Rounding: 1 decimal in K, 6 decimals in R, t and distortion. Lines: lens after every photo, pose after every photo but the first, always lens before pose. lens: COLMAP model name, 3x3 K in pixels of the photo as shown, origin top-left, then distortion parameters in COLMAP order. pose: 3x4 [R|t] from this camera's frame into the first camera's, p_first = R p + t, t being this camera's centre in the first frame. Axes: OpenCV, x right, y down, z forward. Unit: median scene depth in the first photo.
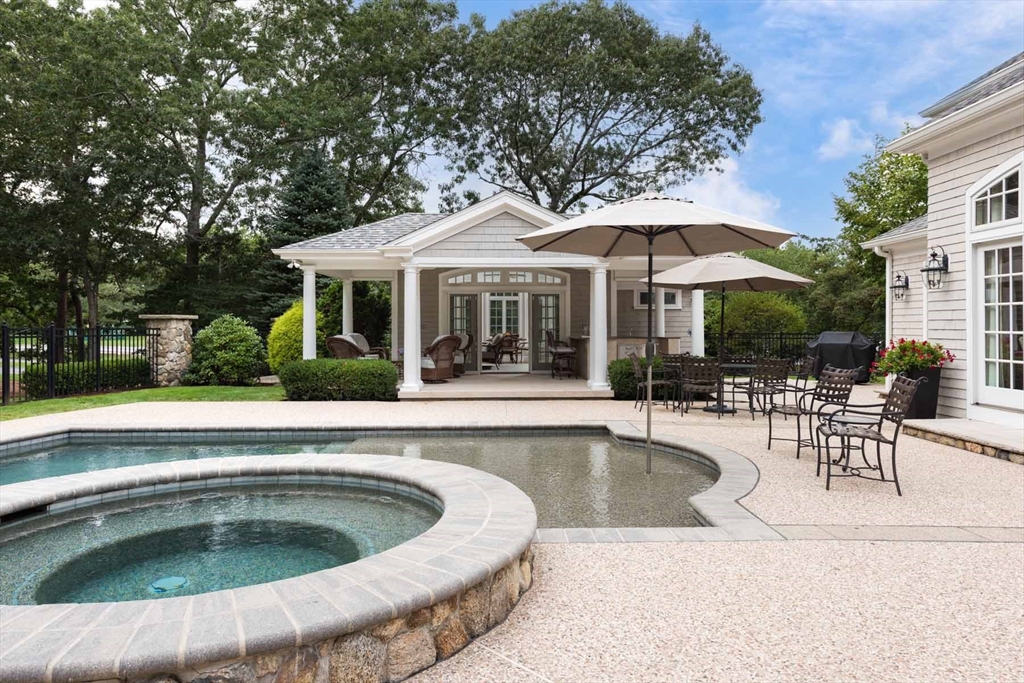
lens RADIAL K [[694.5, 0, 512.0], [0, 694.5, 341.5], [0, 0, 1]] dist [0.002994, 0.000261]
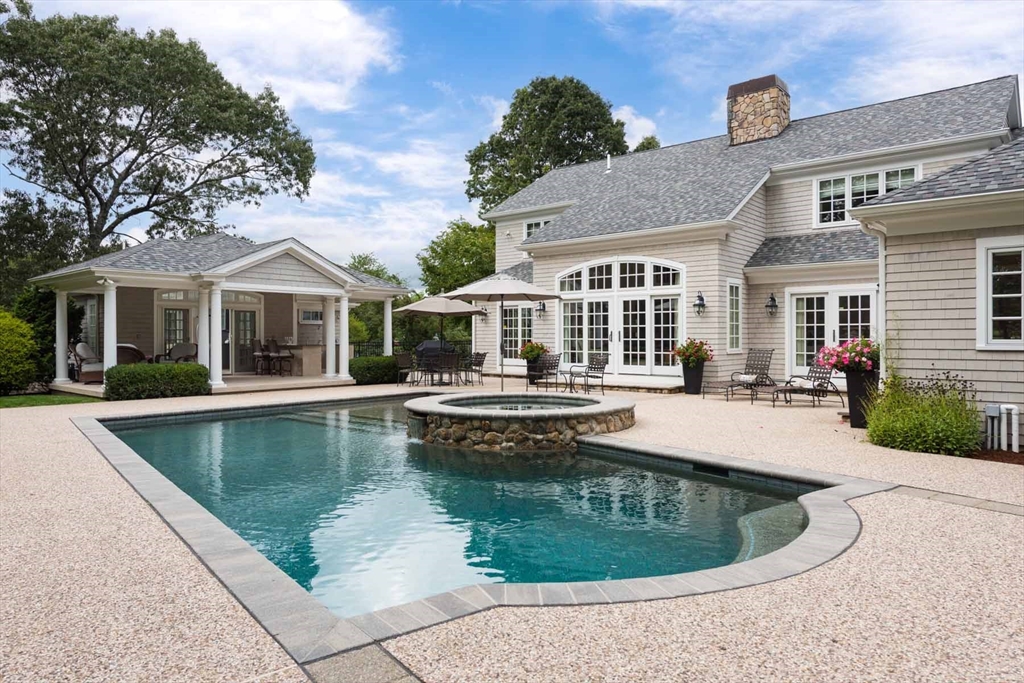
lens RADIAL K [[694.5, 0, 512.0], [0, 694.5, 341.5], [0, 0, 1]] dist [0.002994, 0.000261]
pose [[0.667131, -0.003028, 0.744934, -0.738491], [0.015801, 0.999824, -0.010087, 0.009682], [-0.744773, 0.018500, 0.667062, -0.246609]]
